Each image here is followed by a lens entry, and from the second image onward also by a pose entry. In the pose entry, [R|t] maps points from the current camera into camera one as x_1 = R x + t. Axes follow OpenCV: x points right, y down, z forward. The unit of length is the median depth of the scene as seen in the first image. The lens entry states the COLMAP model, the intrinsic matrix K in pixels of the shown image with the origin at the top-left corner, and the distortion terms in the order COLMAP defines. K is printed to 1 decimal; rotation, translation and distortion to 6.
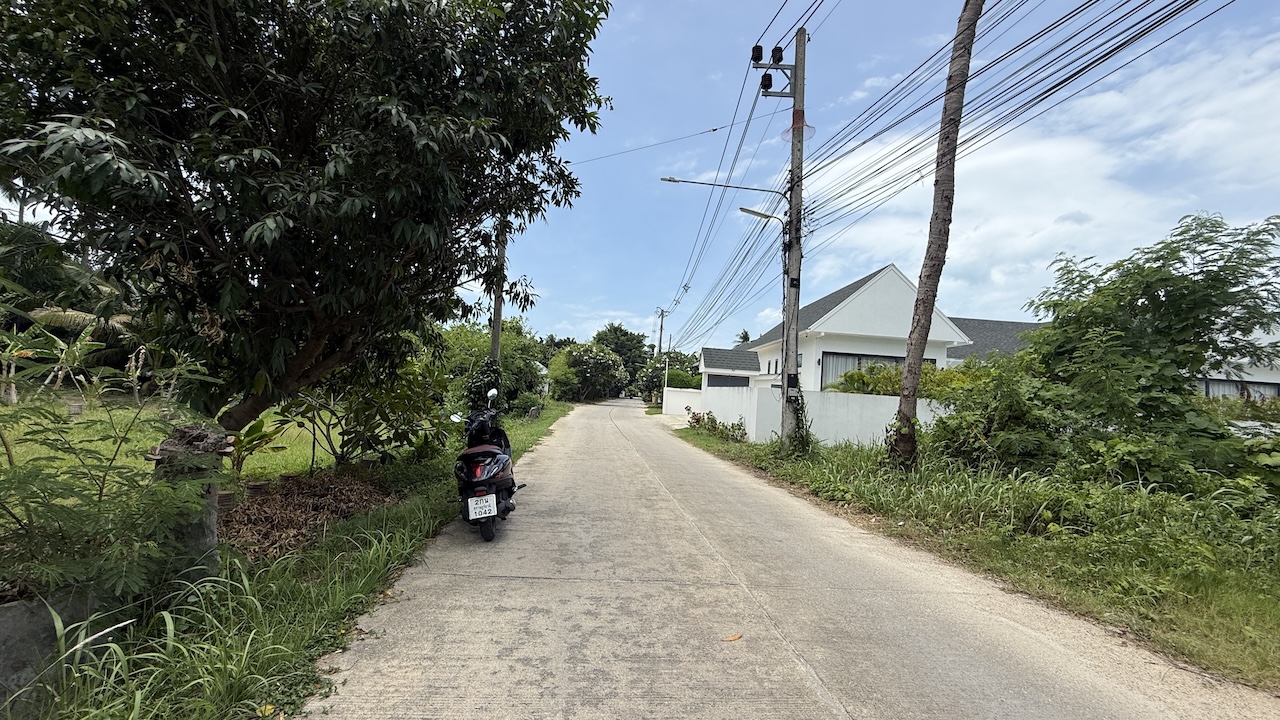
lens RADIAL K [[507.5, 0, 649.6], [0, 507.5, 355.2], [0, 0, 1]] dist [-0.001979, 0.001806]
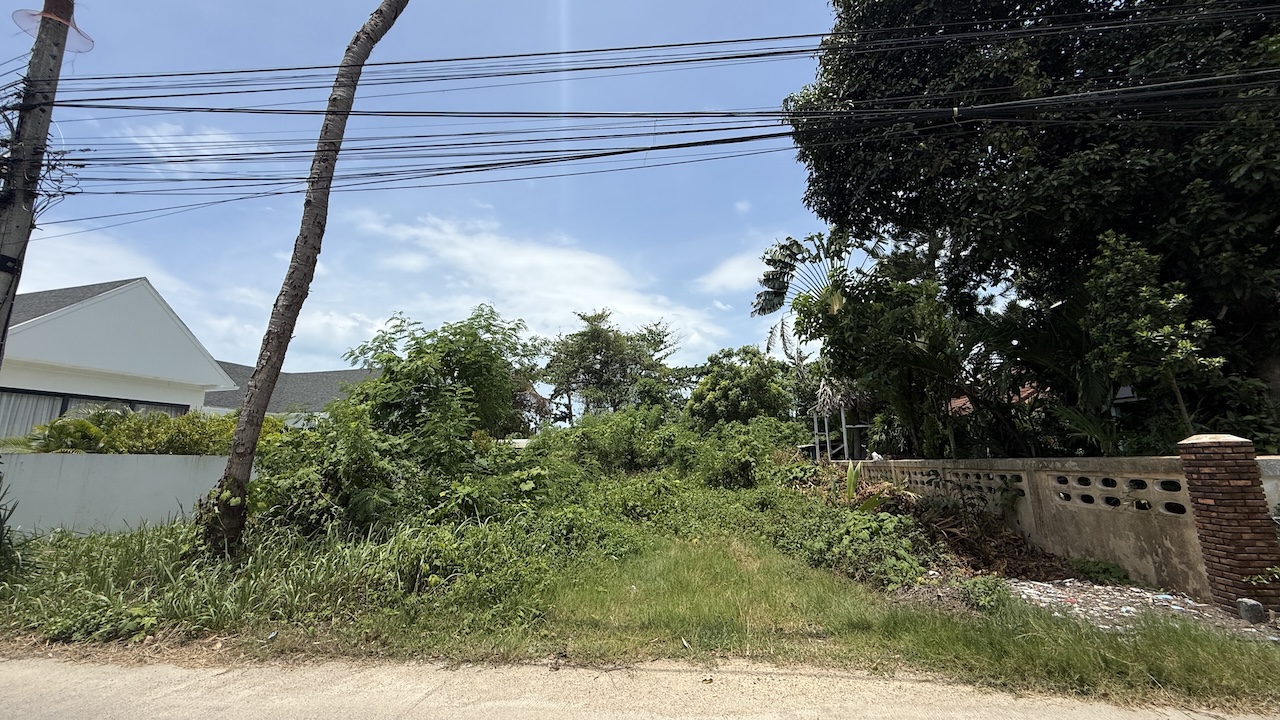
lens RADIAL K [[507.5, 0, 643.3], [0, 507.5, 356.3], [0, 0, 1]] dist [-0.001979, 0.001806]
pose [[0.280452, 0.131129, 0.950869, -0.064469], [-0.039647, 0.991362, -0.125019, 0.006048], [-0.959049, -0.002637, 0.283228, 0.199798]]
